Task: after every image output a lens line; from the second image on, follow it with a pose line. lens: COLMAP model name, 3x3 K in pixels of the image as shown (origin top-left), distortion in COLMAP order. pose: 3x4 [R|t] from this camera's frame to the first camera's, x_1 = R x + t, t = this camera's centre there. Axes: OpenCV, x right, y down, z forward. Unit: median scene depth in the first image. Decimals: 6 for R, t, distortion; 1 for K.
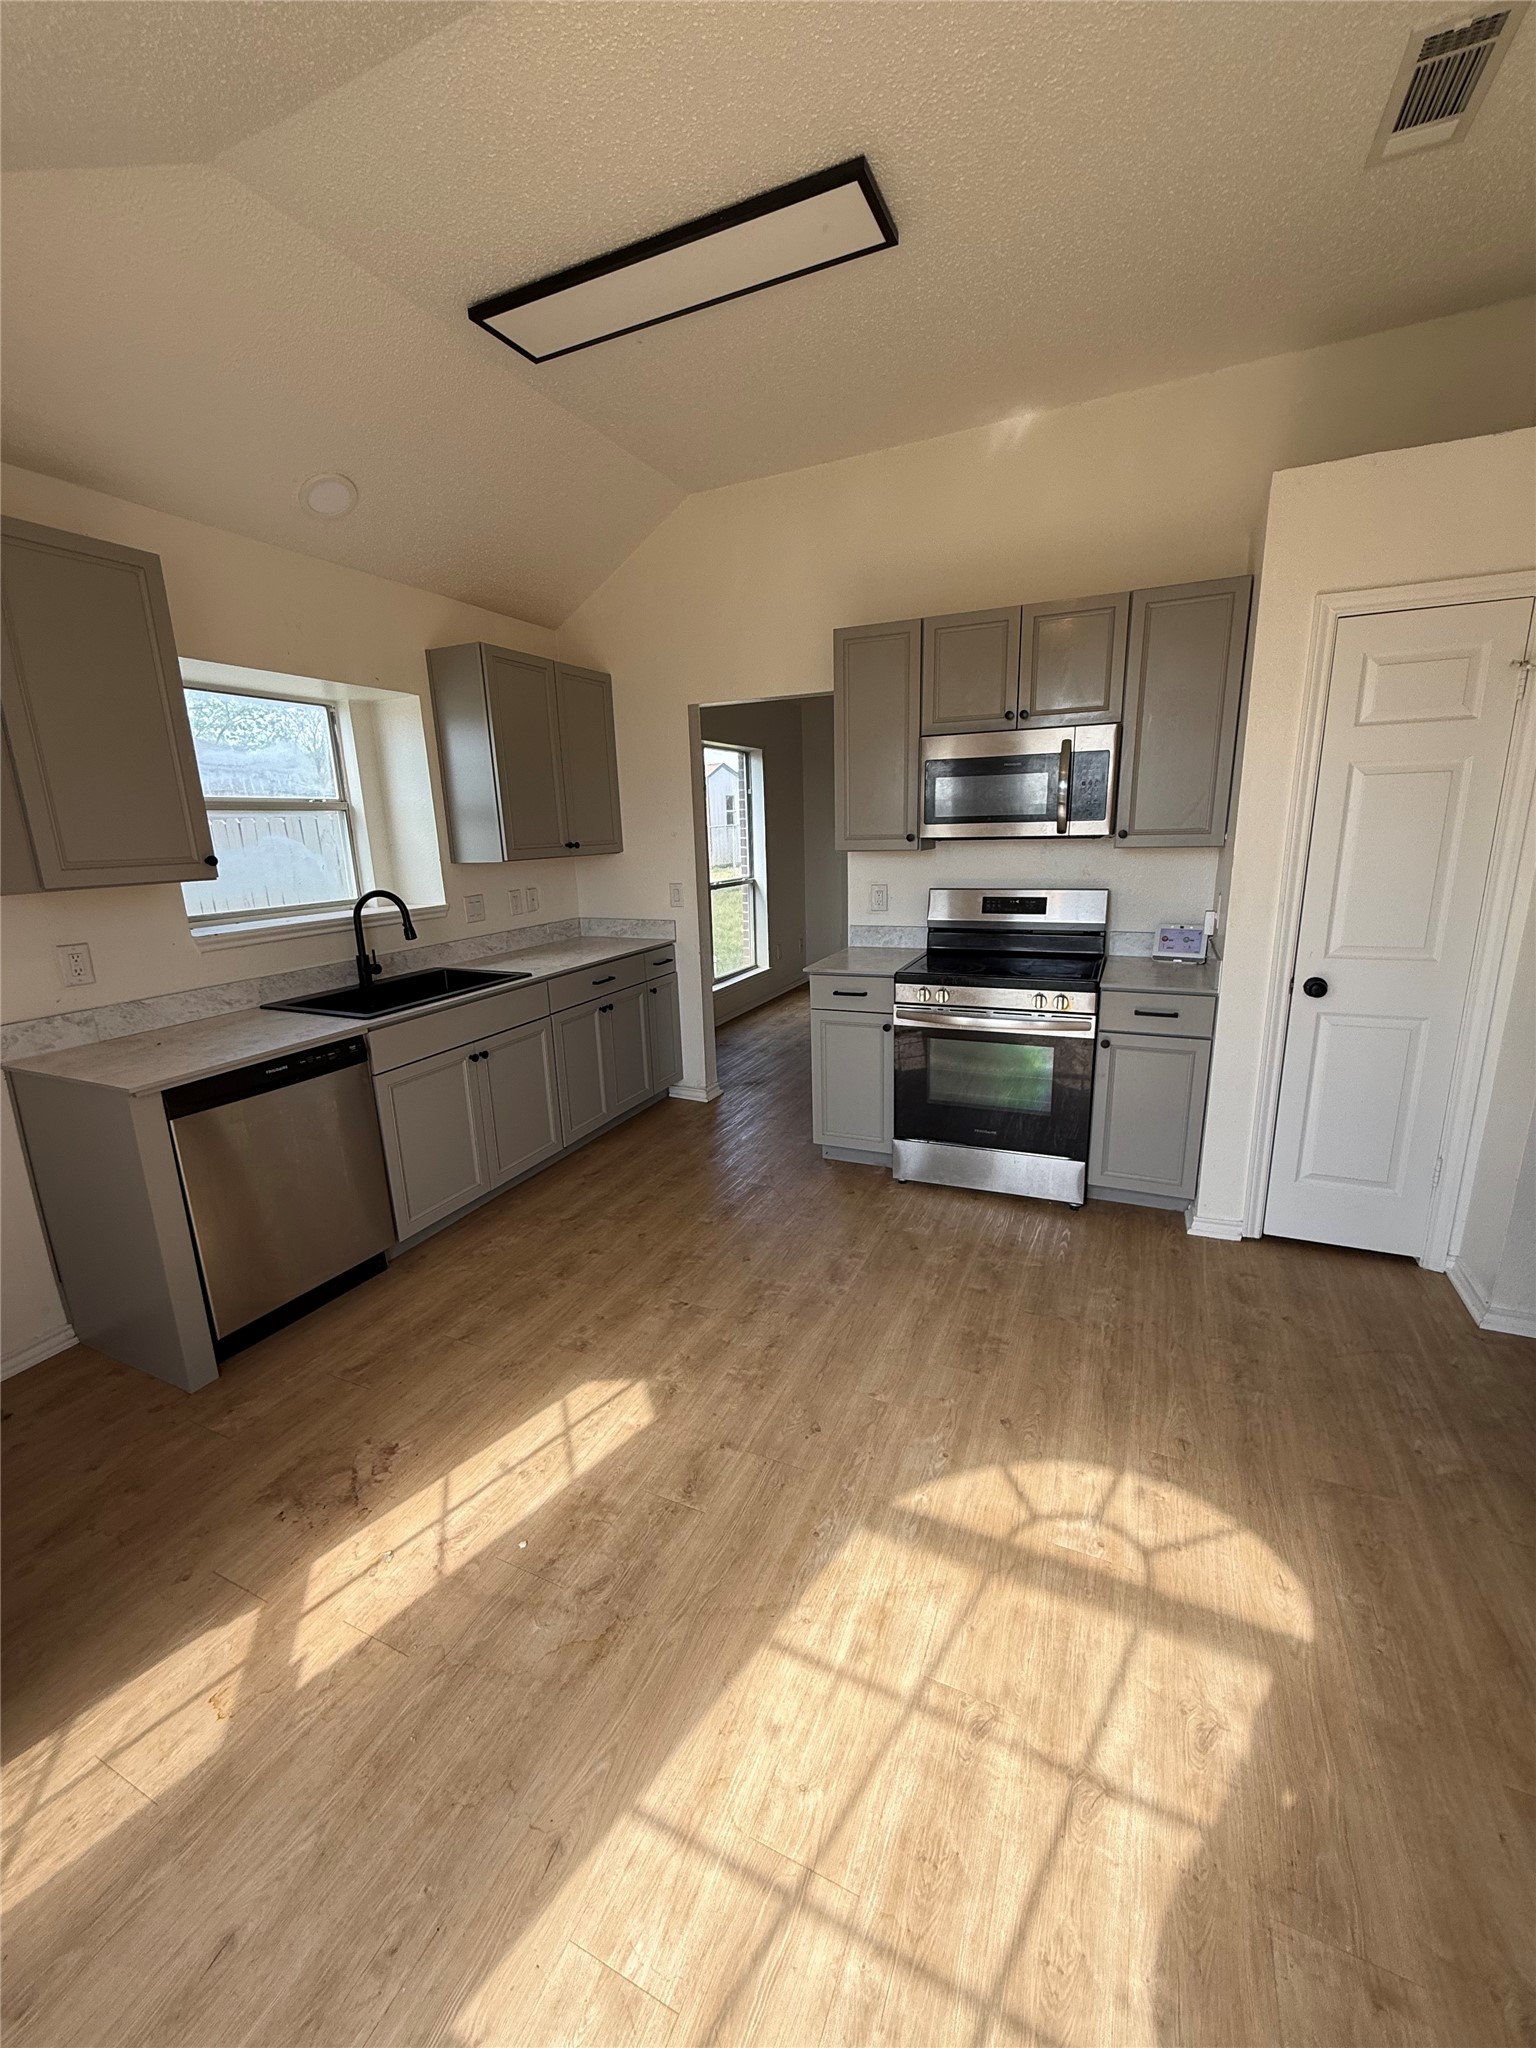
lens RADIAL K [[816.6, 0, 771.6], [0, 816.6, 1020.8], [0, 0, 1]] dist [-0.002583, -0.000539]
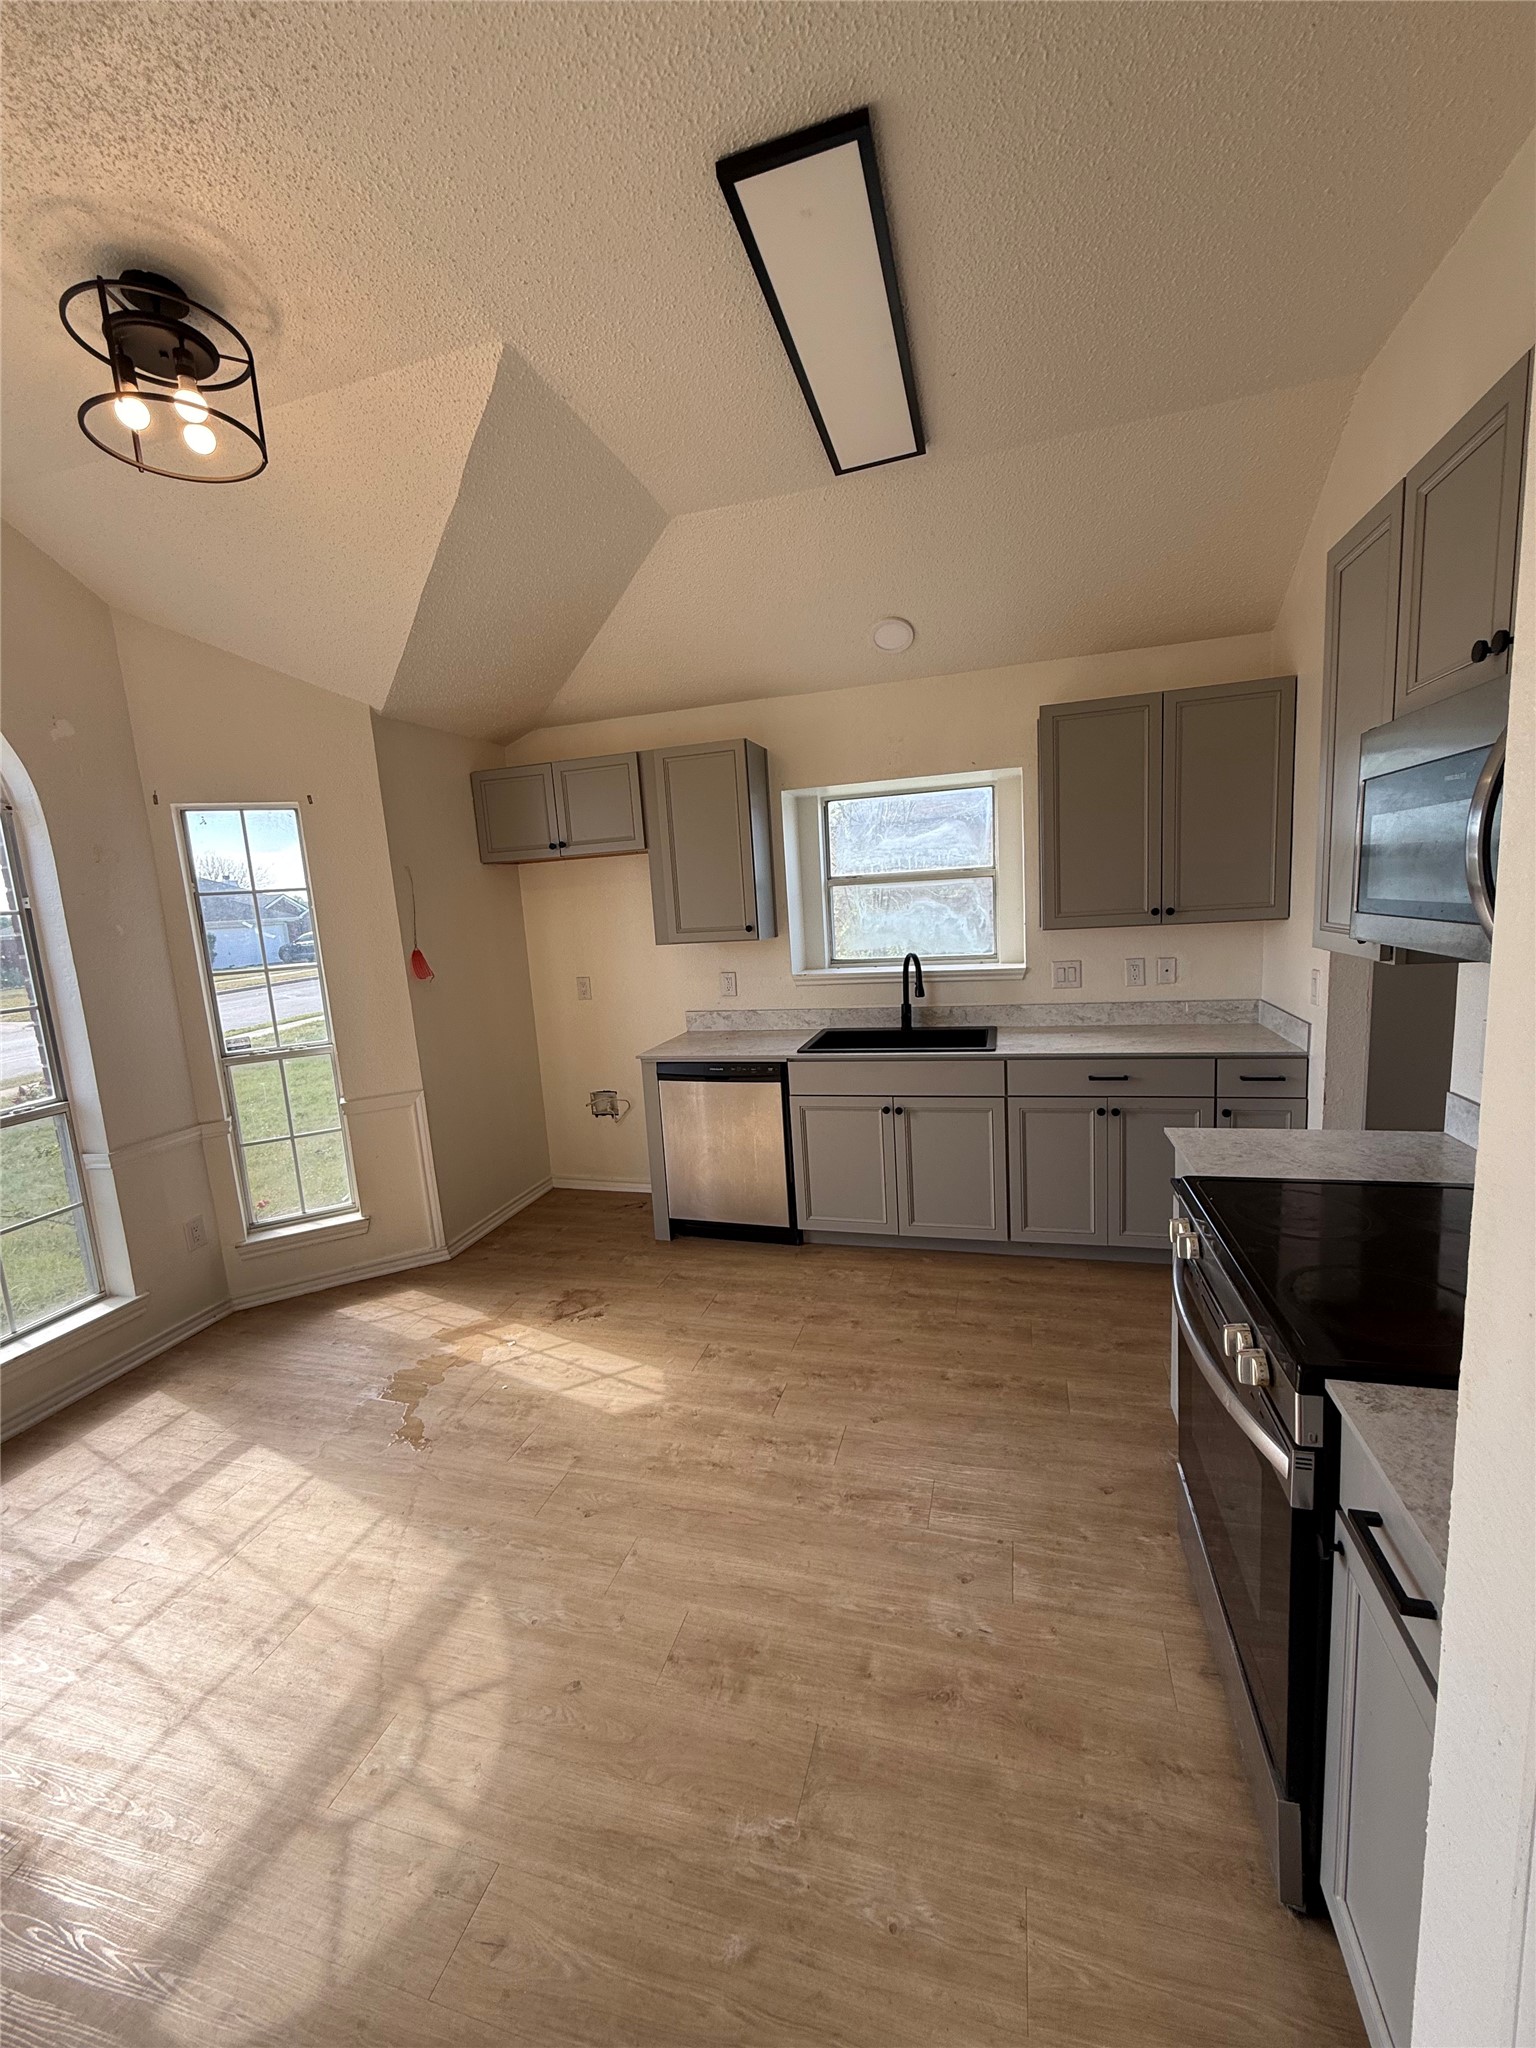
lens RADIAL K [[816.6, 0, 768.6], [0, 816.6, 1023.1], [0, 0, 1]] dist [-0.002583, -0.000539]
pose [[0.138254, 0.171996, -0.975348, 0.897999], [-0.175929, 0.973408, 0.146716, -0.272782], [0.974646, 0.151308, 0.164836, 0.867732]]
